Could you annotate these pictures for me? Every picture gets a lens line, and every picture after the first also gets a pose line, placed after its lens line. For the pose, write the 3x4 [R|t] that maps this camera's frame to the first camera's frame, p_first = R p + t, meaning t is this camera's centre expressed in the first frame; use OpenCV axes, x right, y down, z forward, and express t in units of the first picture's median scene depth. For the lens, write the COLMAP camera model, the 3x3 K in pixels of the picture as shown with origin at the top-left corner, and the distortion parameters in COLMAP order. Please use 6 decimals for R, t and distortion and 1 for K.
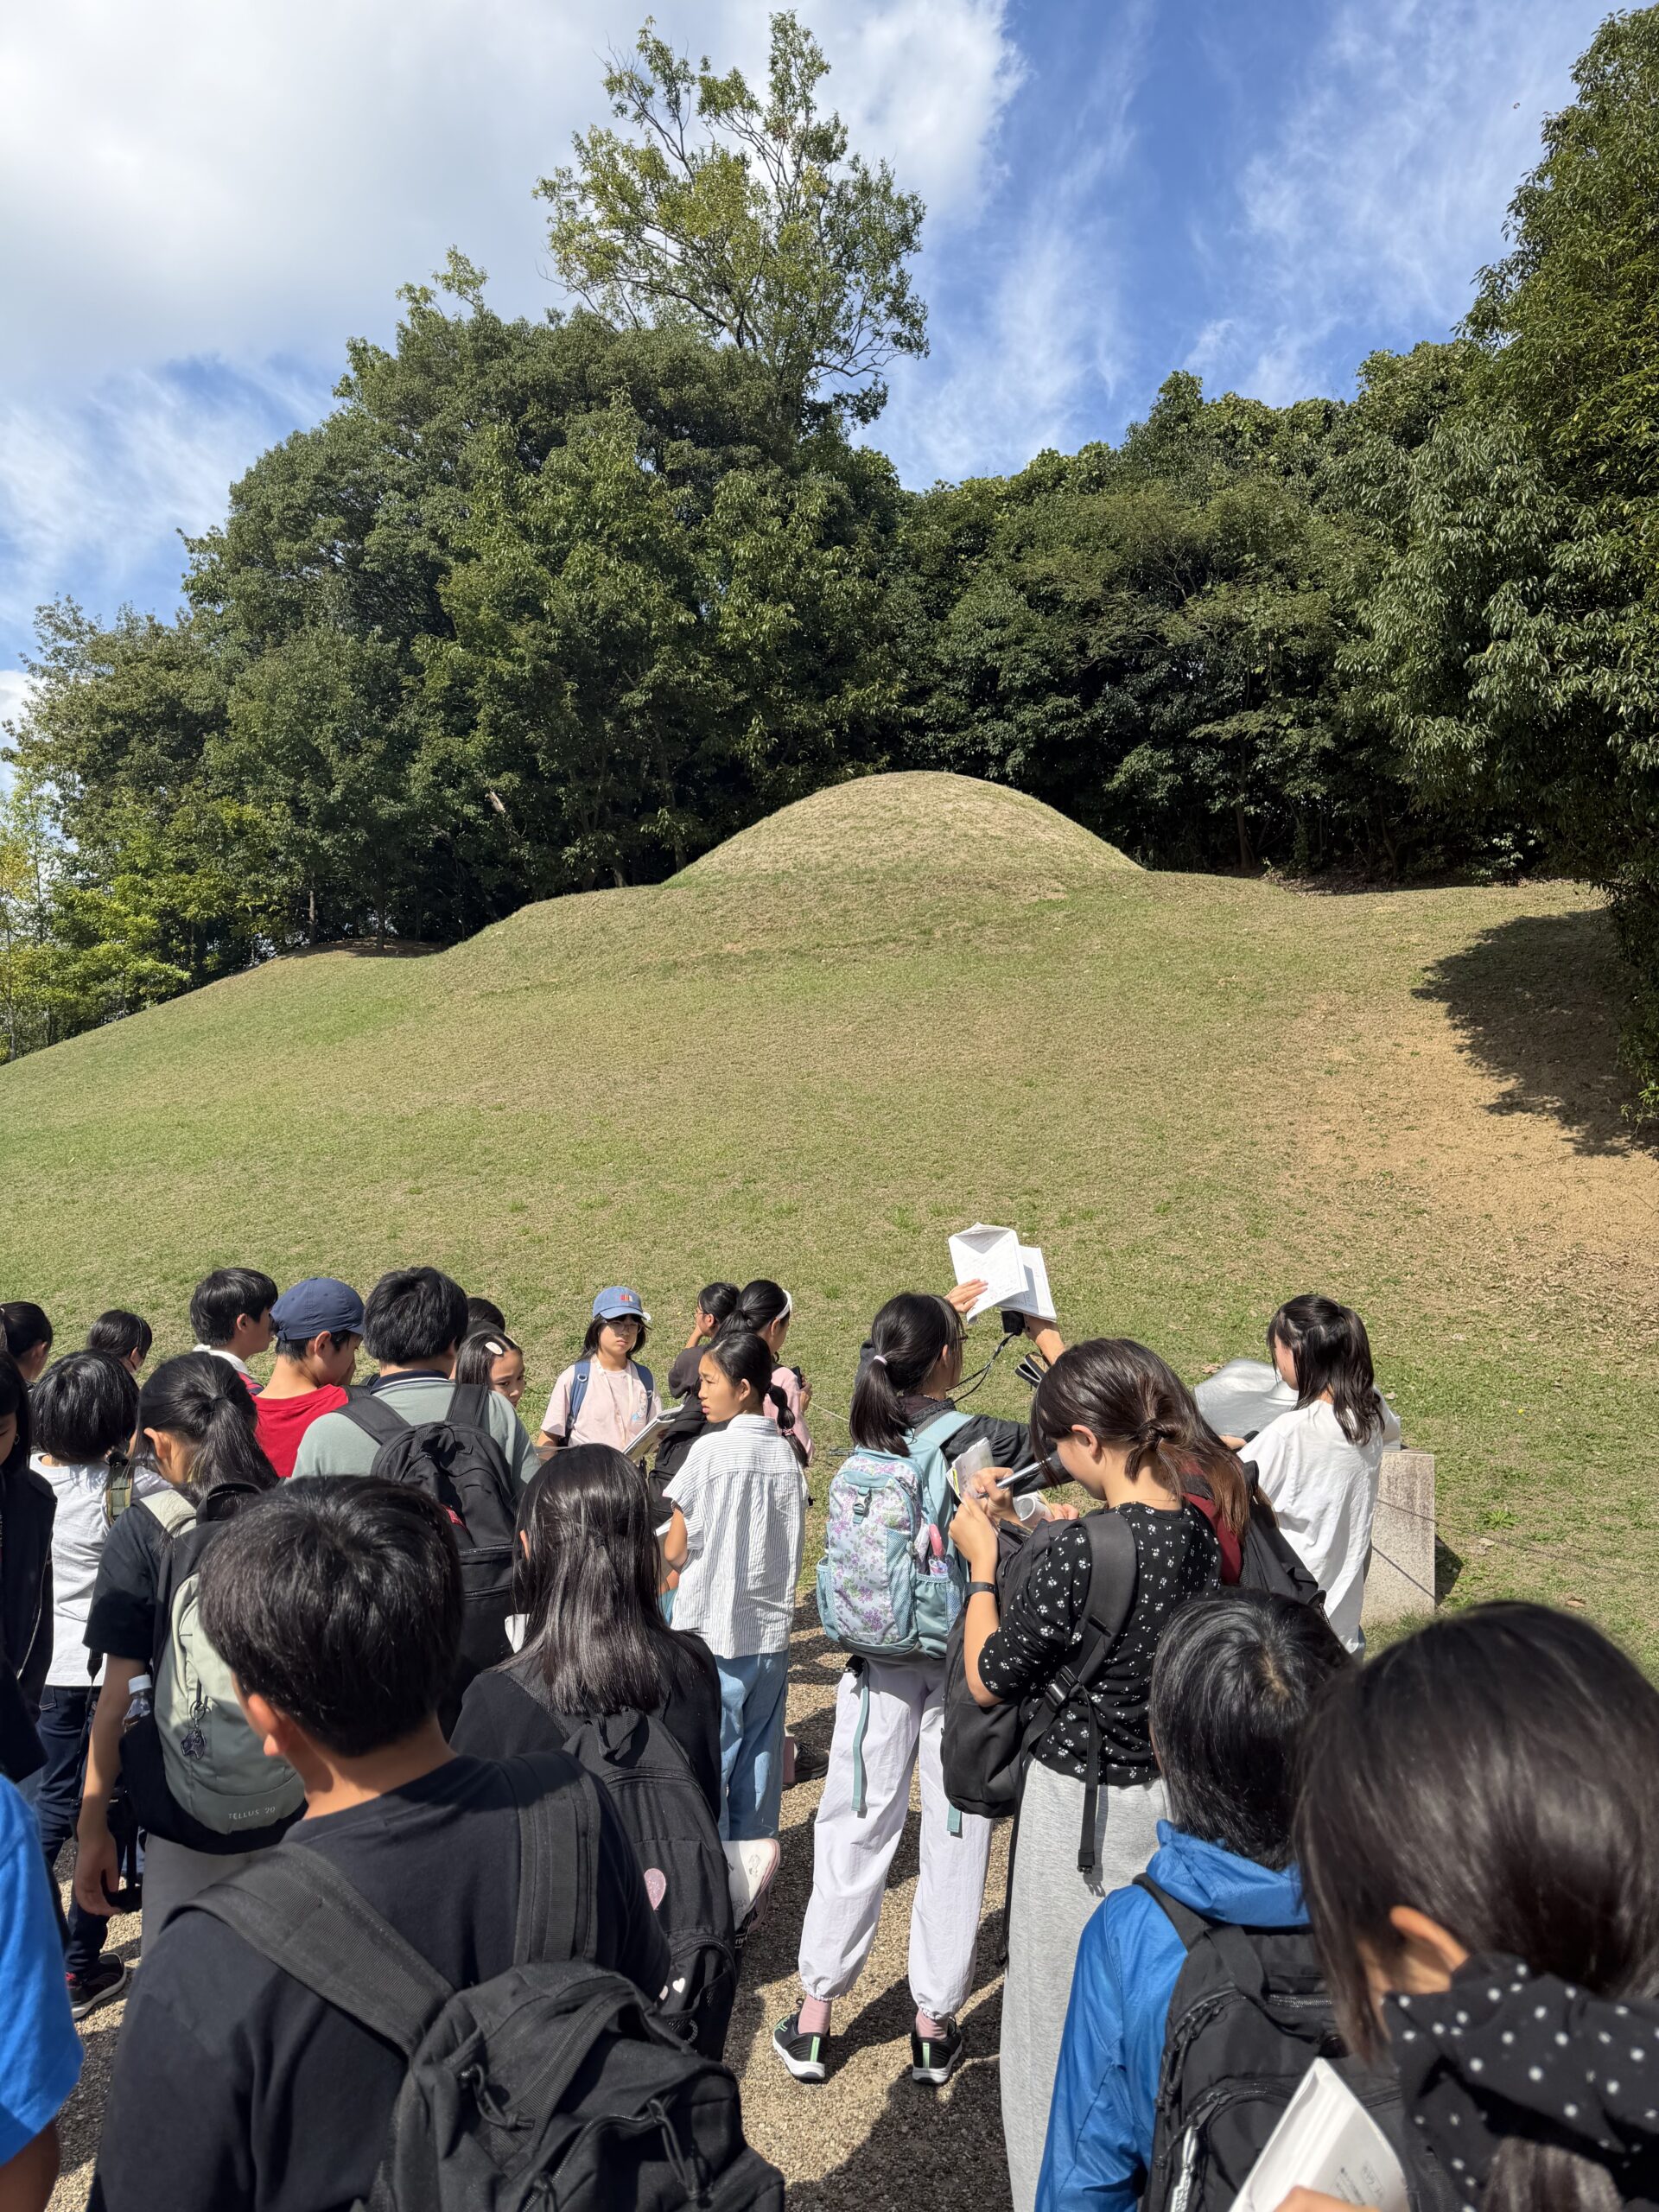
lens RADIAL K [[1563.8, 0, 832.0], [0, 1563.8, 1111.0], [0, 0, 1]] dist [-0.005946, -0.010356]
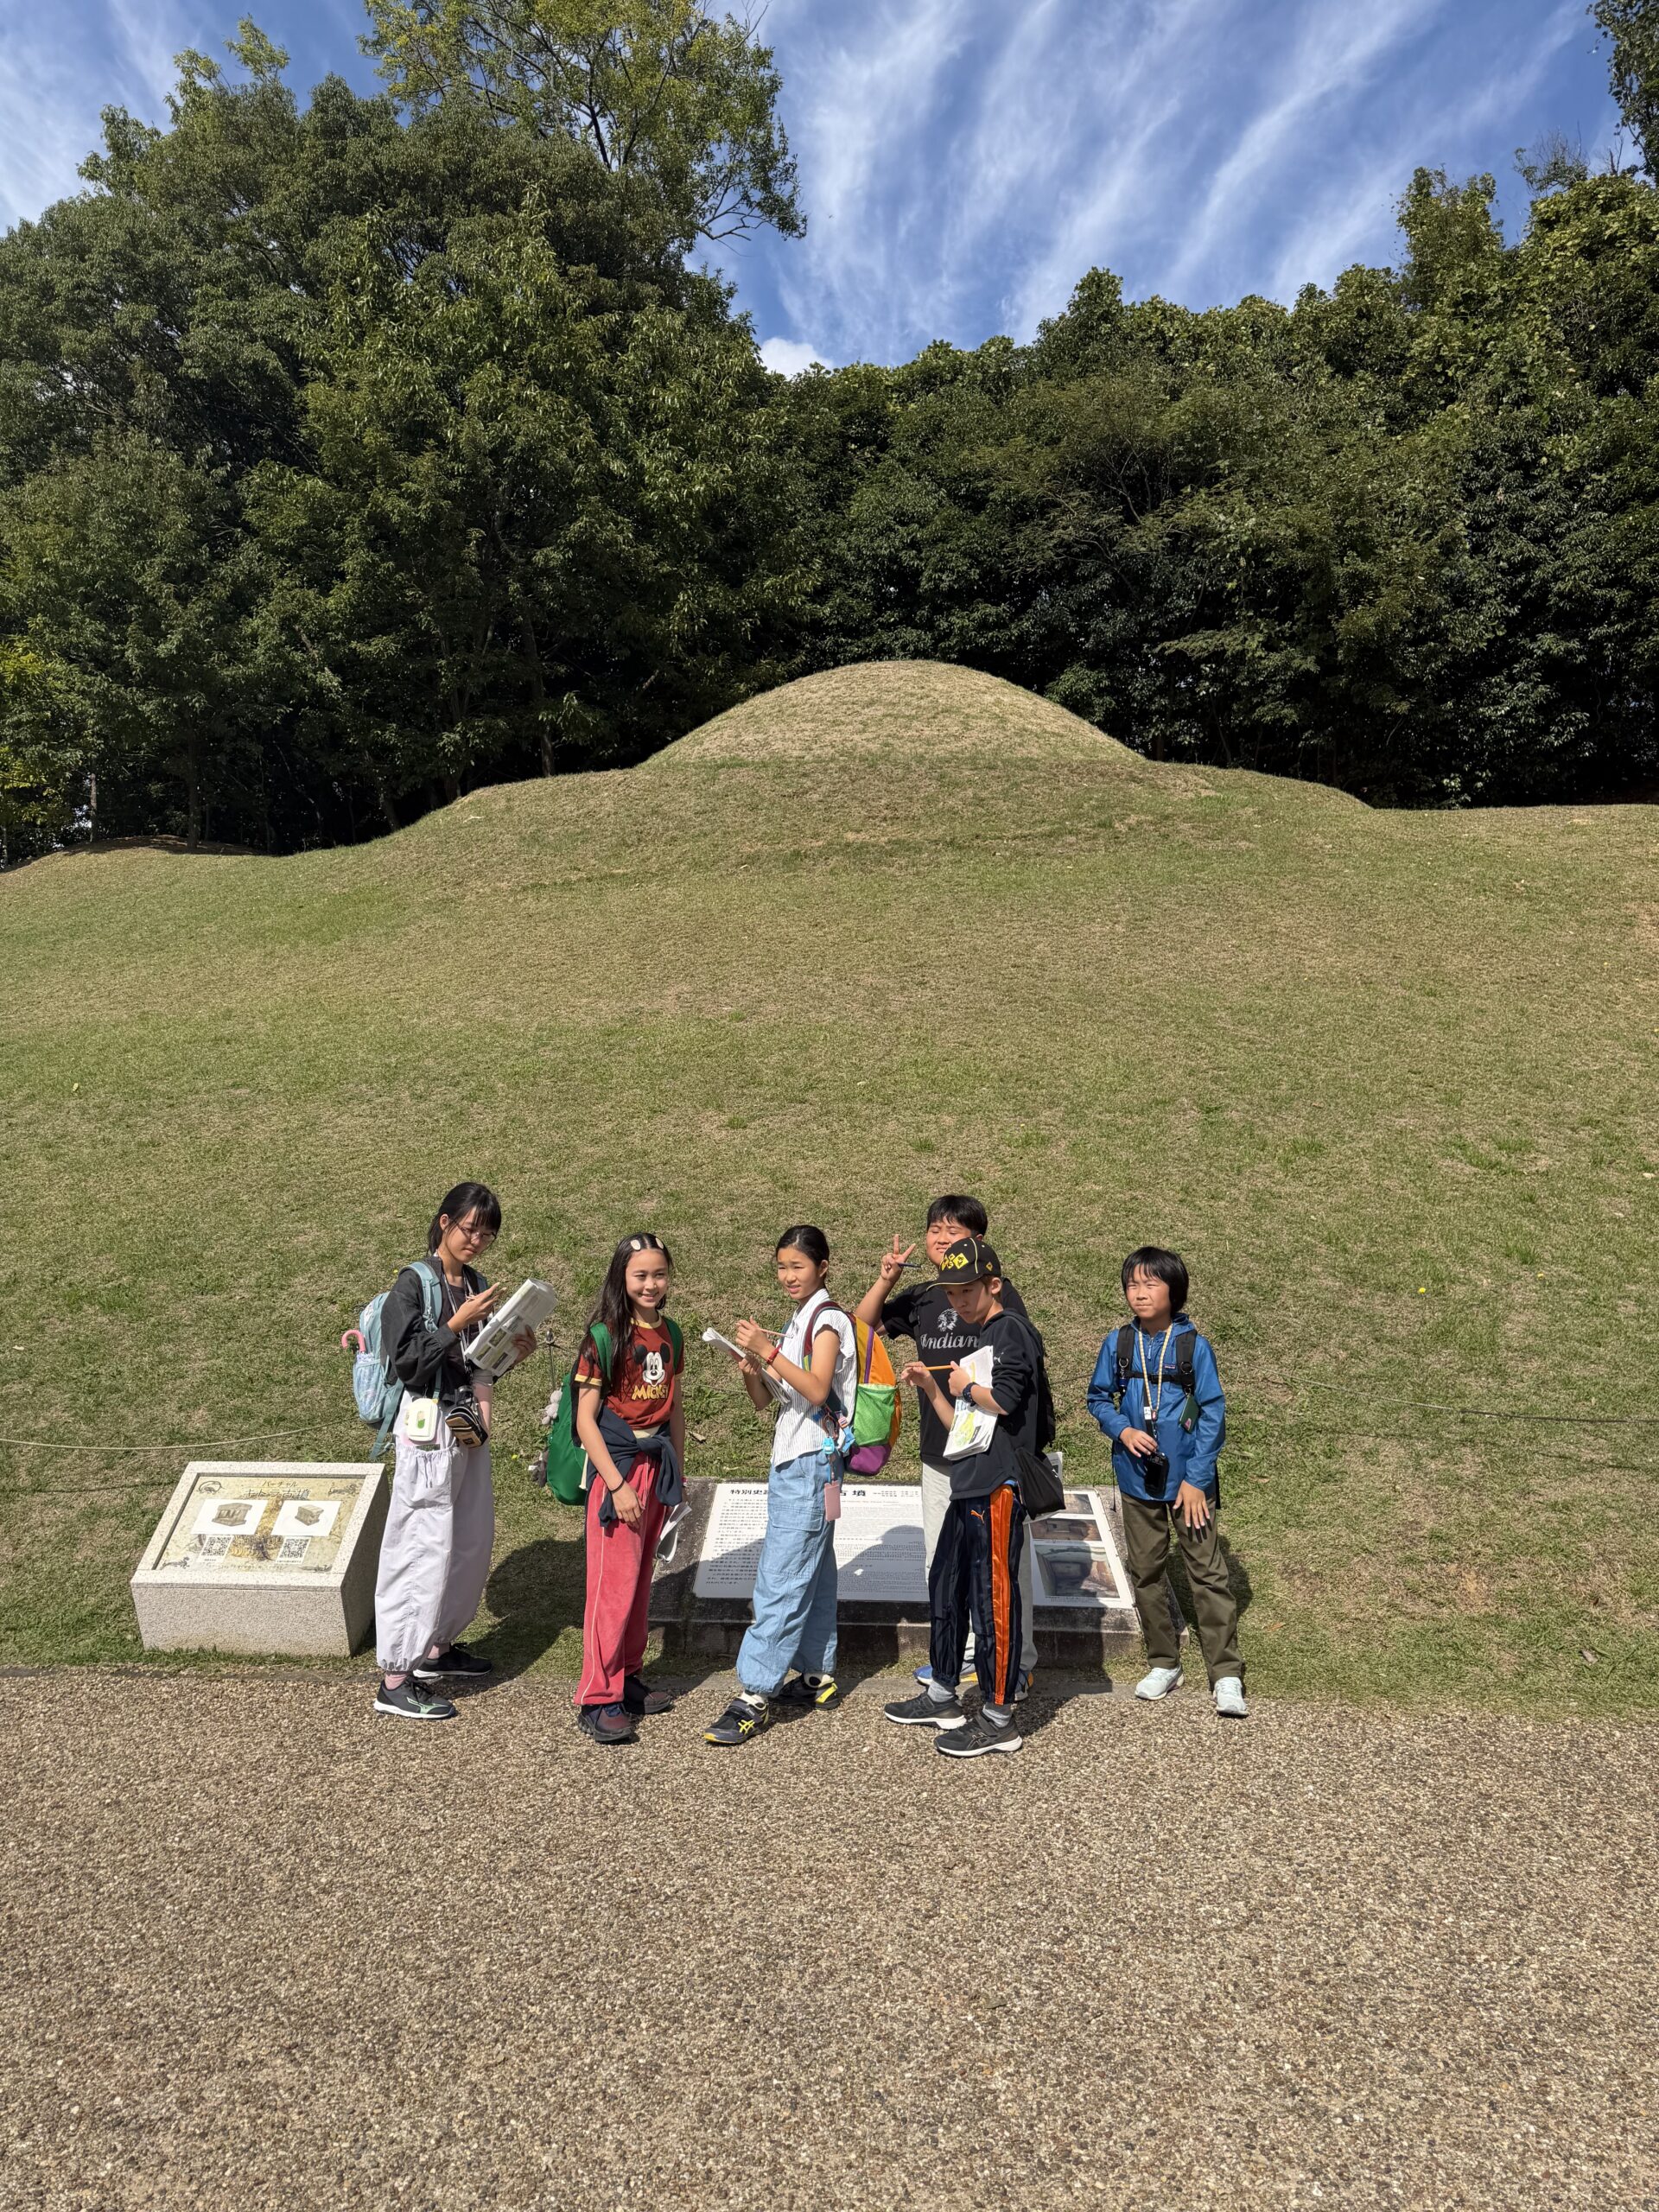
lens RADIAL K [[1563.8, 0, 830.3], [0, 1563.8, 1102.1], [0, 0, 1]] dist [-0.005946, -0.010356]
pose [[0.969129, 0.003548, 0.246528, -0.179884], [-0.008103, 0.999815, 0.017462, 0.012988], [-0.246420, -0.018921, 0.968978, 0.136064]]
